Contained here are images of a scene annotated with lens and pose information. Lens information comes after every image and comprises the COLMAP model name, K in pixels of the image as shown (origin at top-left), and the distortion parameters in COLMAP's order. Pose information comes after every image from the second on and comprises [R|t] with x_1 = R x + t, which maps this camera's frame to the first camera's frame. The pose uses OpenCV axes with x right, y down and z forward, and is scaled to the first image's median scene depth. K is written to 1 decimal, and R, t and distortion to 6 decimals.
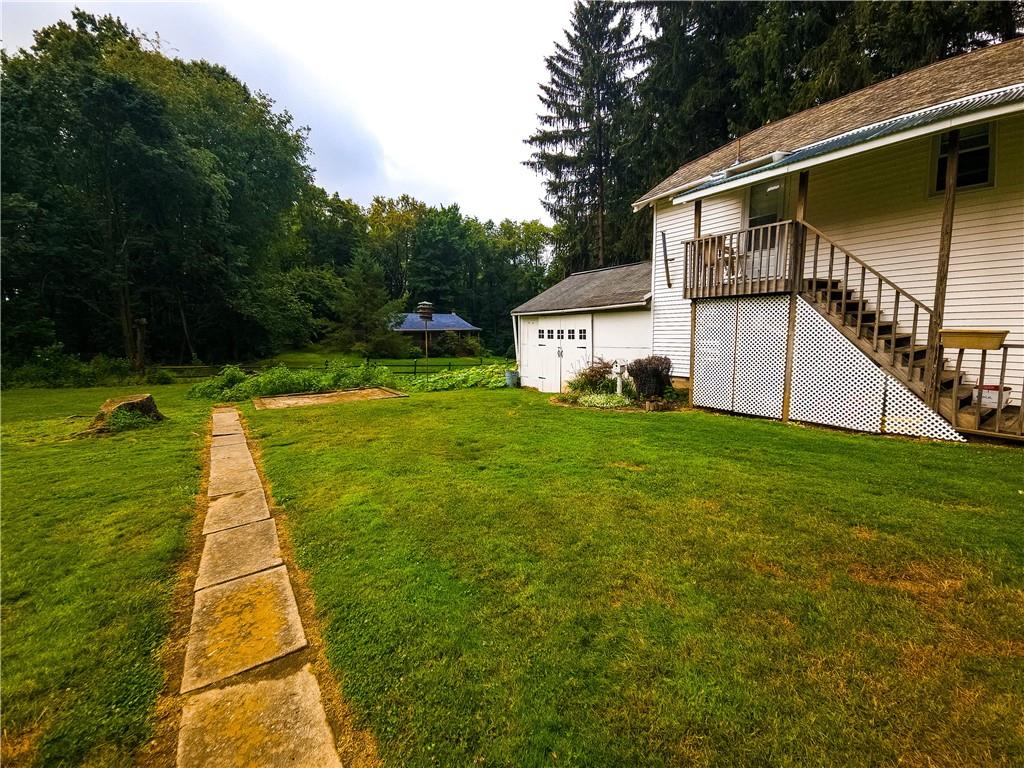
lens RADIAL K [[417.8, 0, 513.0], [0, 417.8, 380.9], [0, 0, 1]] dist [0.001612, -0.000333]
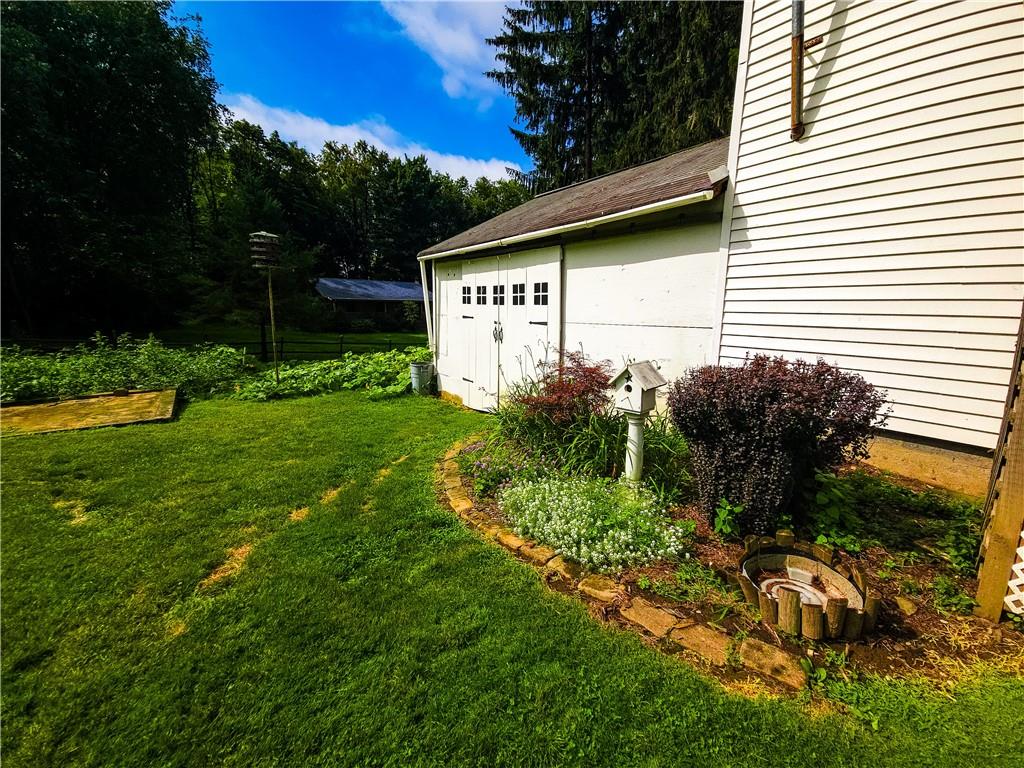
lens RADIAL K [[417.8, 0, 513.0], [0, 417.8, 380.9], [0, 0, 1]] dist [0.001612, -0.000333]
pose [[0.998893, 0.018192, 0.043388, 0.101984], [-0.020617, 0.998211, 0.056116, -0.036169], [-0.042290, -0.056948, 0.997481, 0.468399]]
